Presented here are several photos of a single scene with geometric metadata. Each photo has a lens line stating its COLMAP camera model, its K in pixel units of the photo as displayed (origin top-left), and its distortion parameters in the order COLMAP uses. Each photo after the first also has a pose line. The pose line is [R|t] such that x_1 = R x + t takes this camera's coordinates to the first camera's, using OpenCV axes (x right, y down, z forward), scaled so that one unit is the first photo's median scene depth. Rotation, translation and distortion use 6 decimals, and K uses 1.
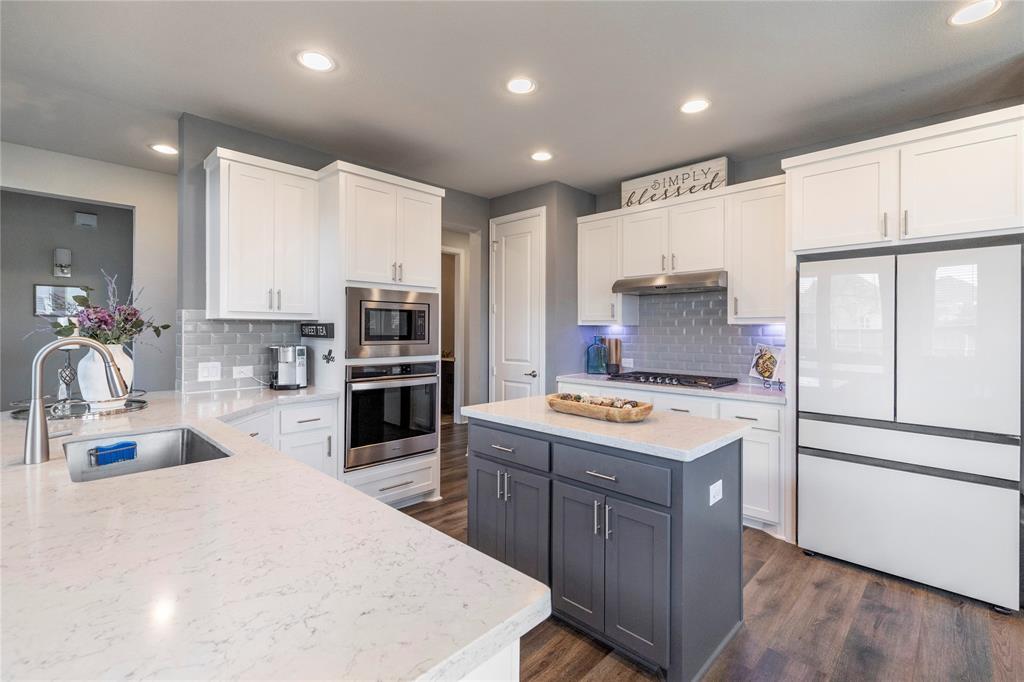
lens RADIAL K [[474.6, 0, 511.1], [0, 474.6, 333.5], [0, 0, 1]] dist [0.005075, 0.000179]
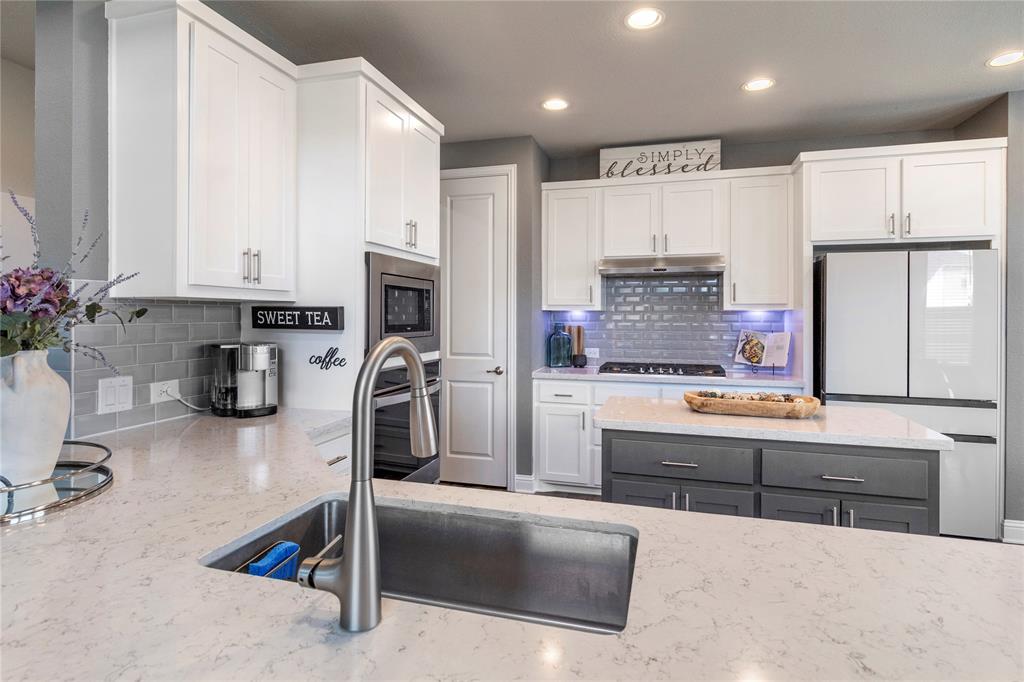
lens RADIAL K [[552.7, 0, 511.6], [0, 552.7, 317.8], [0, 0, 1]] dist [-0.000121, 0.001402]
pose [[0.879152, -0.002359, 0.476535, -0.460089], [0.002964, 0.999995, -0.000518, -0.004818], [-0.476532, 0.001868, 0.879155, 0.197801]]
